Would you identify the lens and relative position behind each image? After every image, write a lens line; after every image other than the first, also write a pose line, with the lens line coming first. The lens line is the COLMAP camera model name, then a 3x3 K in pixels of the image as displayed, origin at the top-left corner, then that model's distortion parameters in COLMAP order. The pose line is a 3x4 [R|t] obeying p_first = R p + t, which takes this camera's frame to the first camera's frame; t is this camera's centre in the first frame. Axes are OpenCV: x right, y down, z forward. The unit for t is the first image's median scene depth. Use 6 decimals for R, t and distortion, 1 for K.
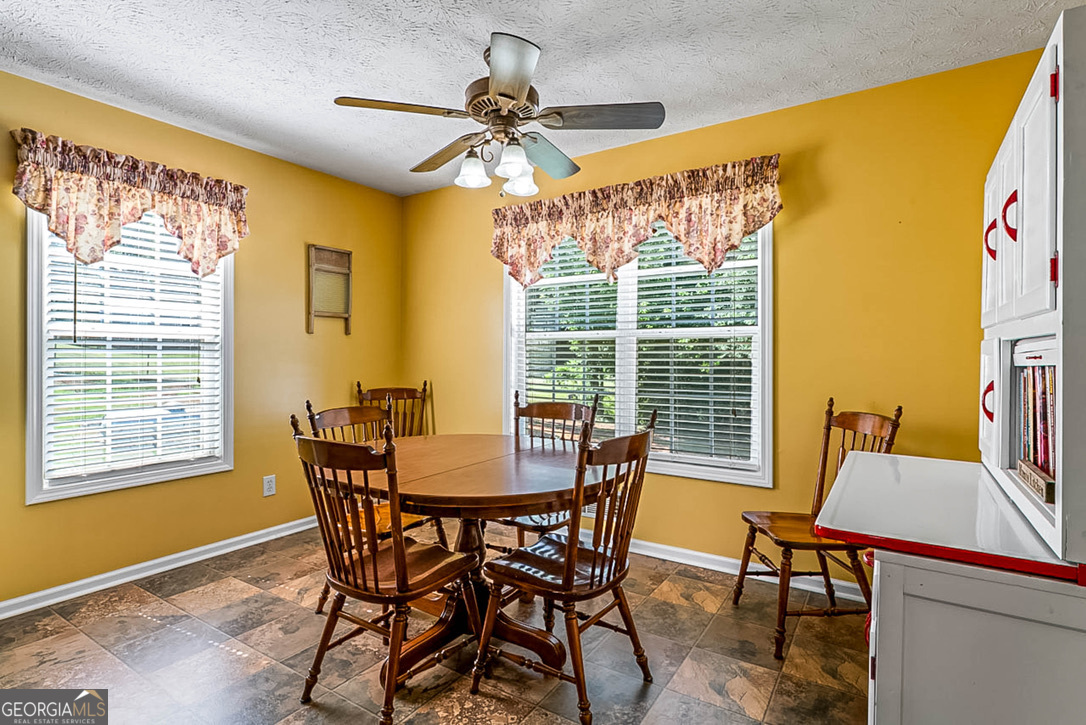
lens RADIAL K [[548.0, 0, 543.0], [0, 548.0, 362.5], [0, 0, 1]] dist [-0.004487, -0.000447]
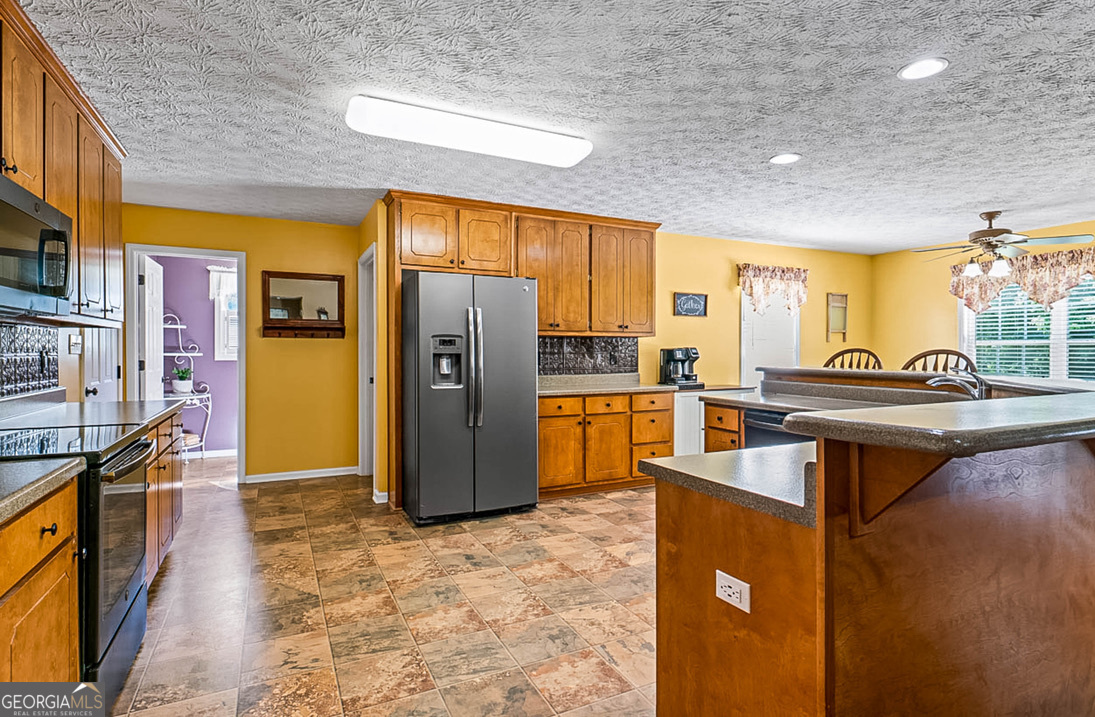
lens RADIAL K [[568.4, 0, 547.5], [0, 568.4, 358.5], [0, 0, 1]] dist [-0.004037, -0.000876]
pose [[0.858892, 0.007621, -0.512100, -0.295648], [-0.003790, 0.999956, 0.008524, -0.012267], [0.512143, -0.005380, 0.858884, -1.237087]]
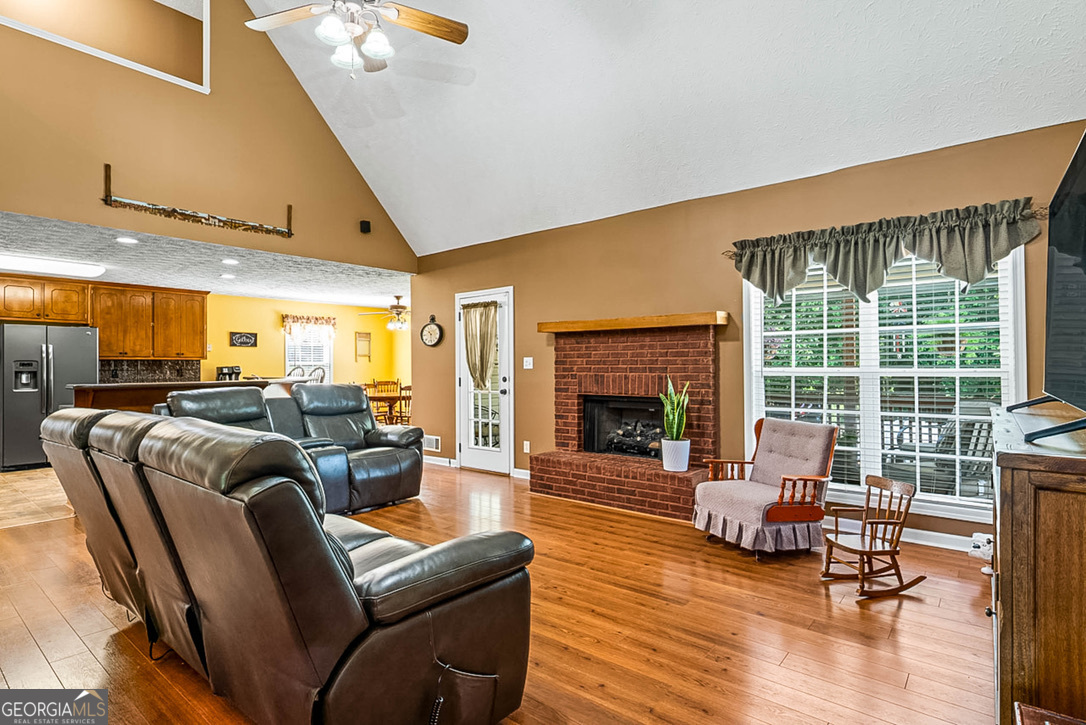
lens RADIAL K [[558.7, 0, 543.0], [0, 558.7, 362.5], [0, 0, 1]] dist [-0.002786, -0.000439]
pose [[0.993712, -0.006317, -0.111790, 1.038532], [0.005020, 0.999917, -0.011877, -0.009555], [0.111855, 0.011241, 0.993661, -2.142733]]
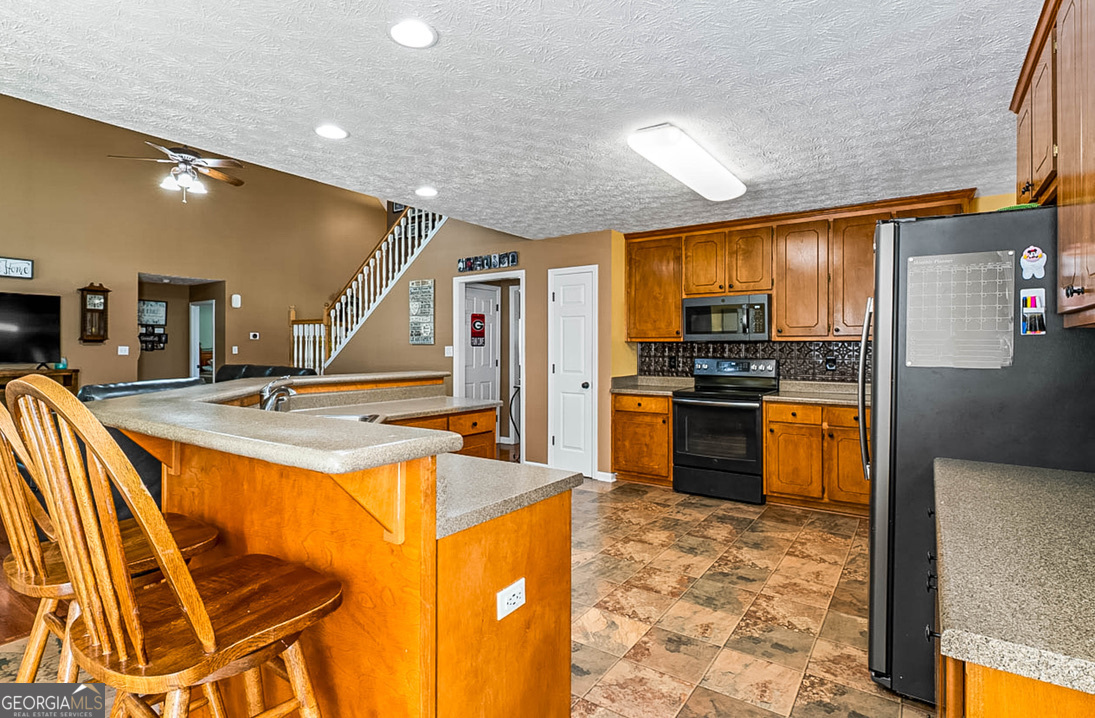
lens RADIAL K [[549.8, 0, 536.9], [0, 549.8, 349.3], [0, 0, 1]] dist [0.001528, 0.000750]
pose [[-0.998989, -0.001096, 0.044950, -0.631617], [-0.000819, 0.999981, 0.006168, -0.041735], [-0.044955, 0.006125, -0.998970, 0.549539]]
